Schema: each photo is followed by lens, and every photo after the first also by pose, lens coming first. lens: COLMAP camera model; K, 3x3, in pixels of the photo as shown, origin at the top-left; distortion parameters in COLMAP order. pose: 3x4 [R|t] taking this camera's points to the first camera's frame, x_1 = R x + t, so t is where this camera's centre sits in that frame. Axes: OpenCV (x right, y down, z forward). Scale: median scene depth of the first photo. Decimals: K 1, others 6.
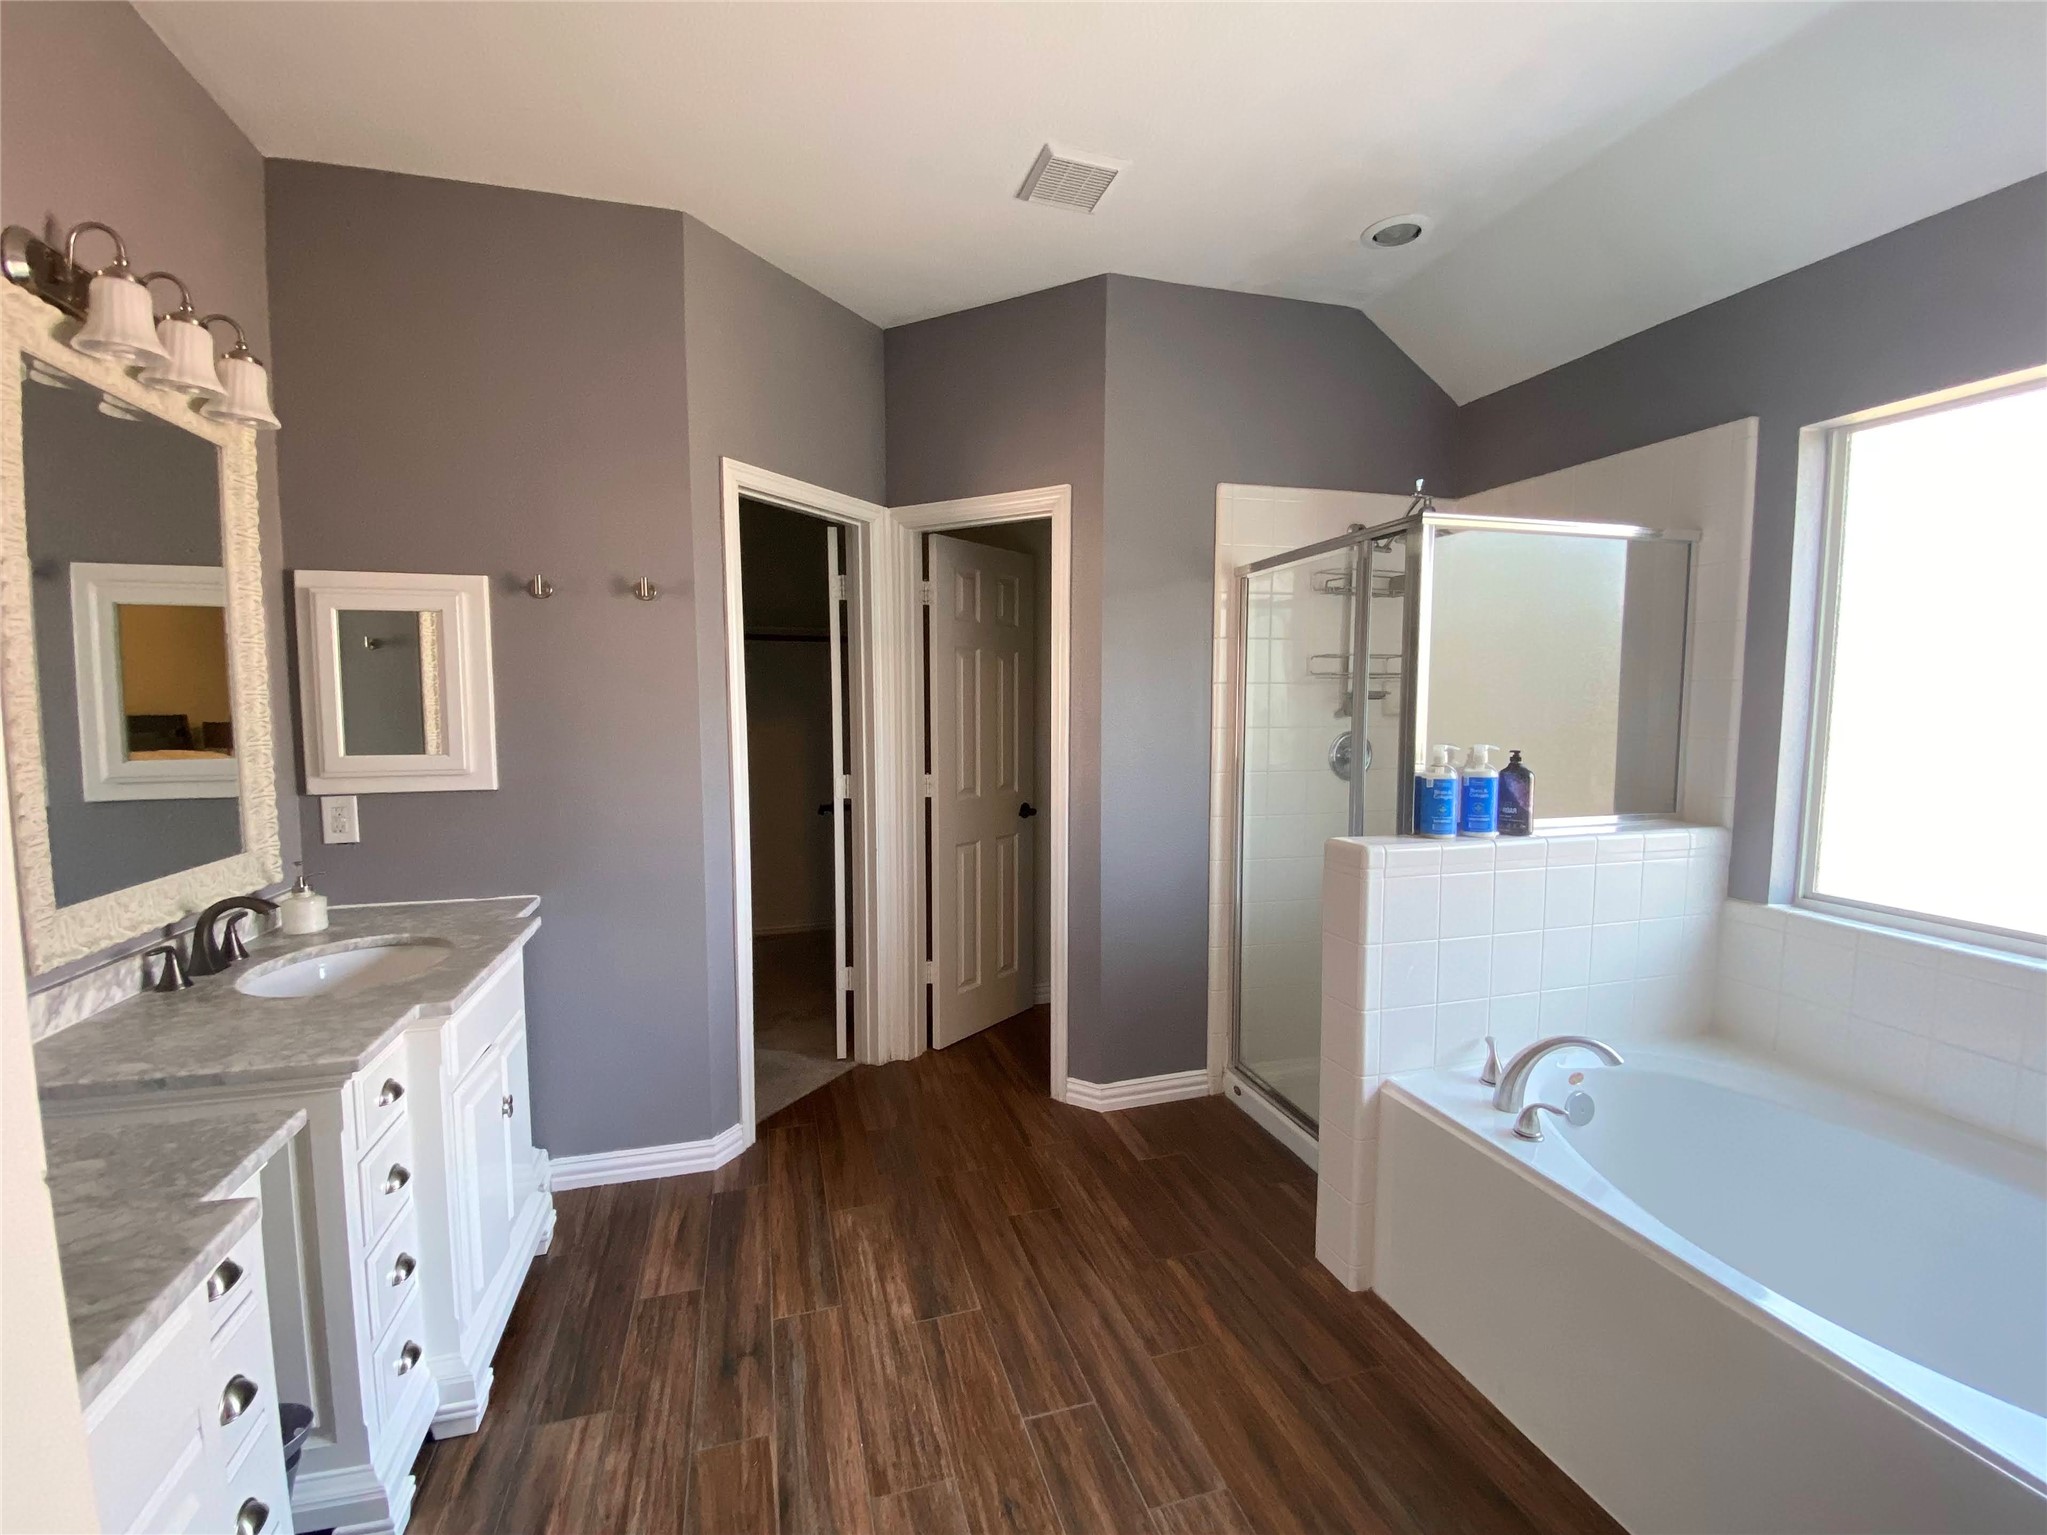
lens RADIAL K [[864.5, 0, 1046.3], [0, 864.5, 764.1], [0, 0, 1]] dist [0.025663, -0.026344]
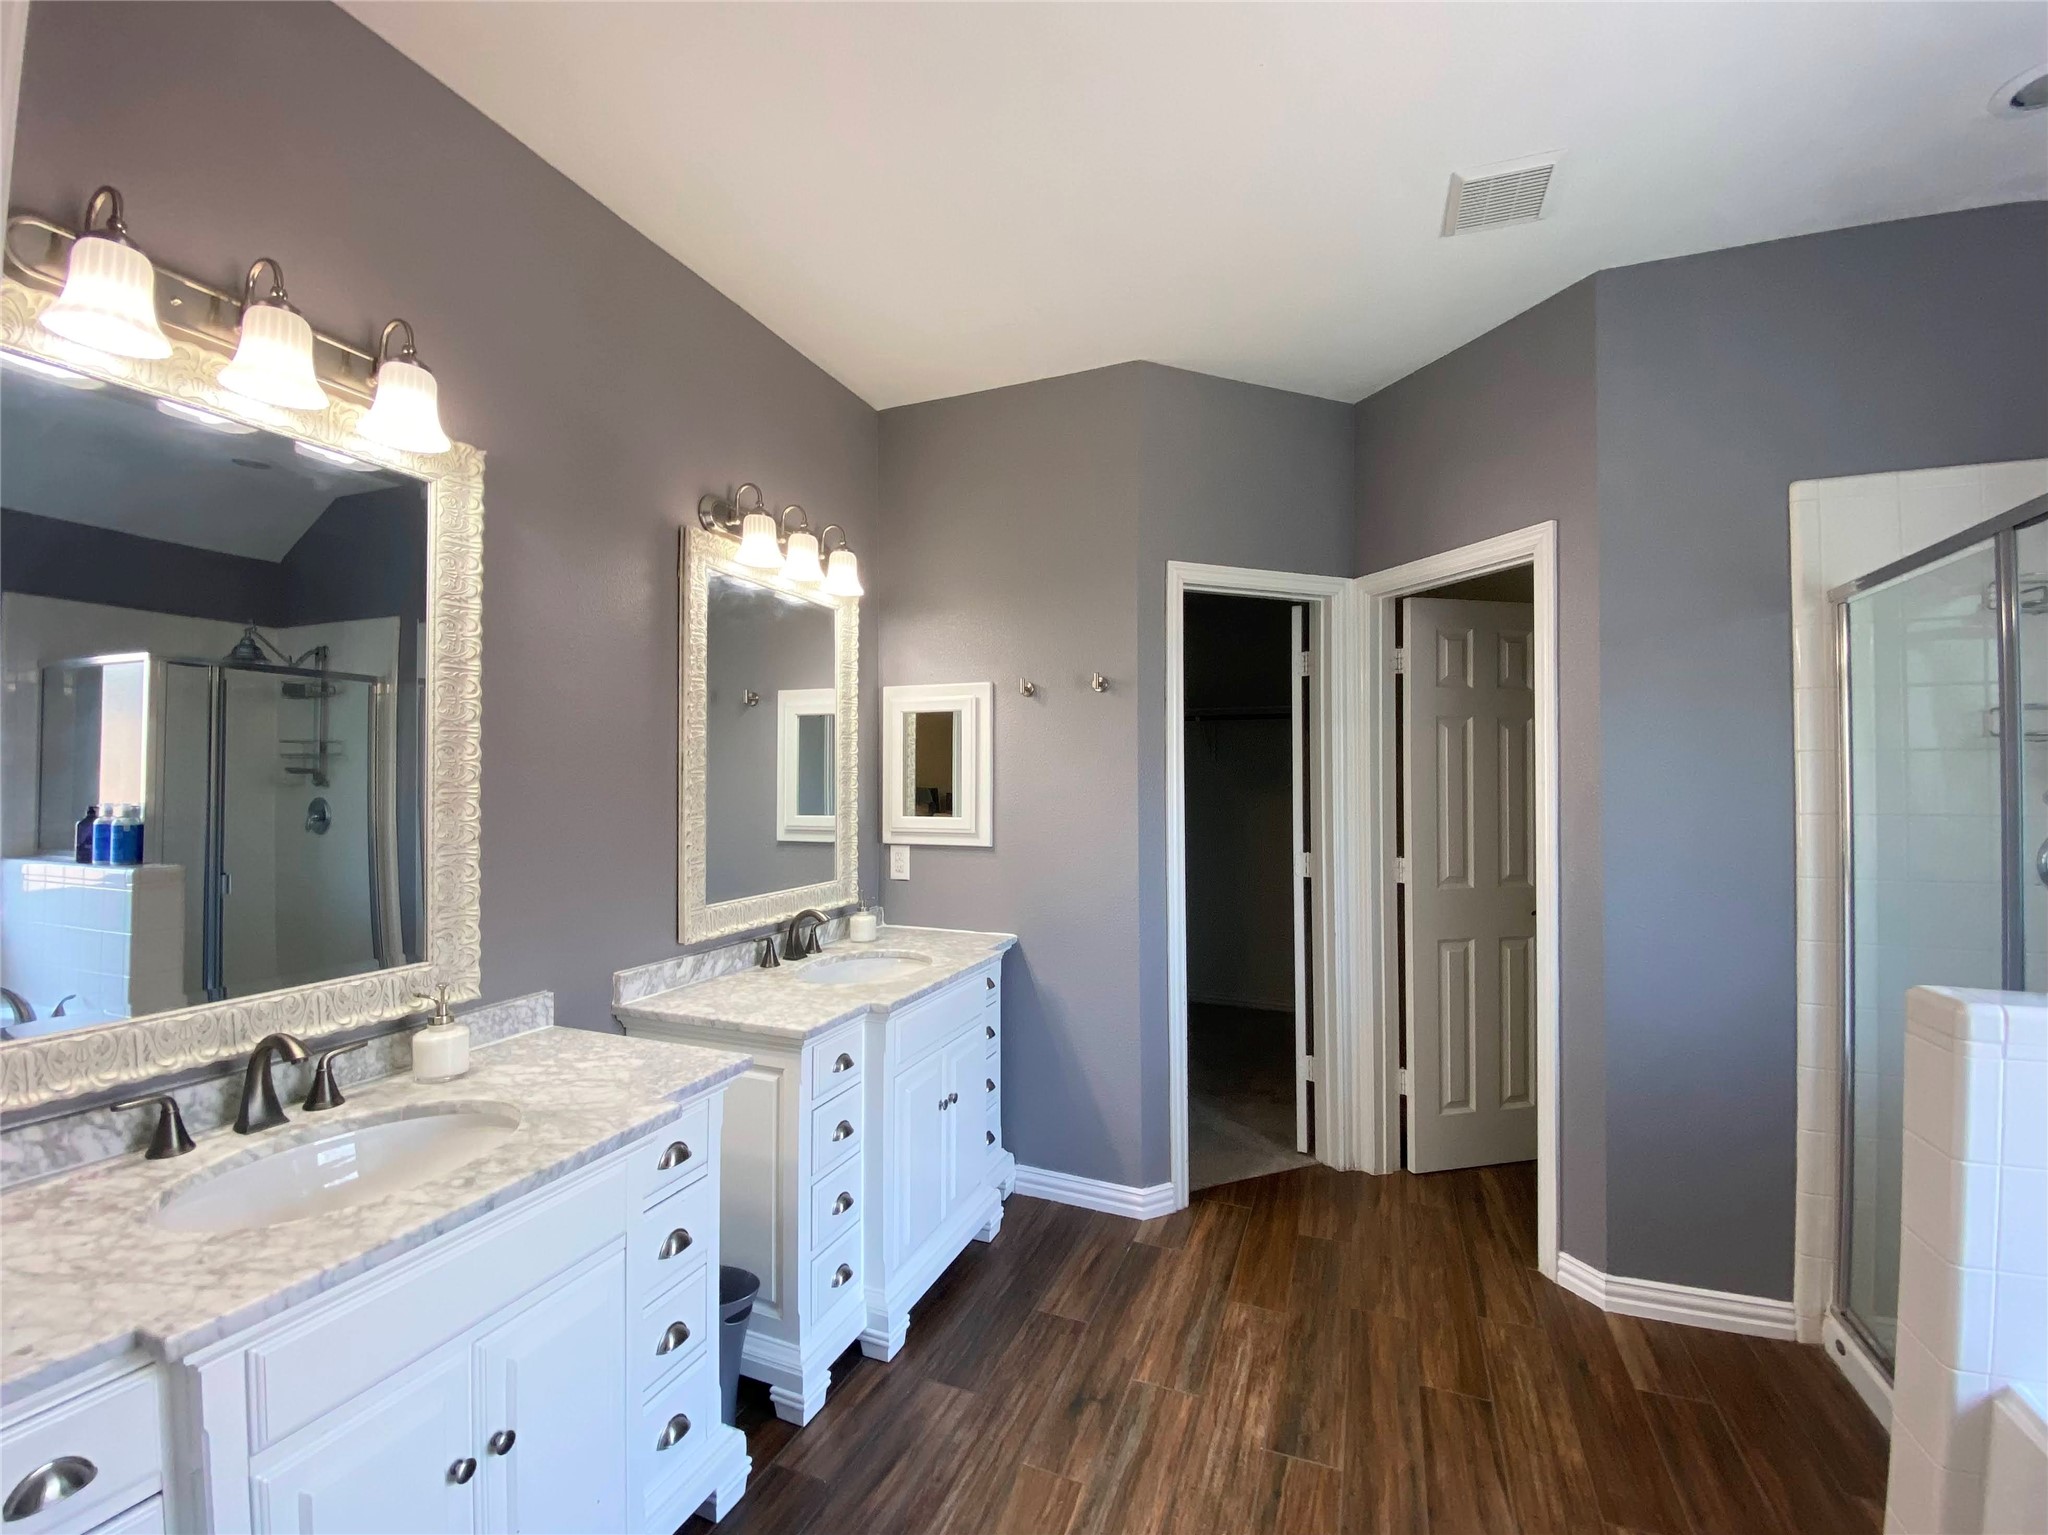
lens RADIAL K [[864.9, 0, 1046.8], [0, 864.9, 764.1], [0, 0, 1]] dist [0.025663, -0.026344]
pose [[0.778314, -0.009598, -0.627801, 0.203734], [-0.047557, 0.996110, -0.074188, -0.001199], [0.626071, 0.087598, 0.774830, 0.063416]]
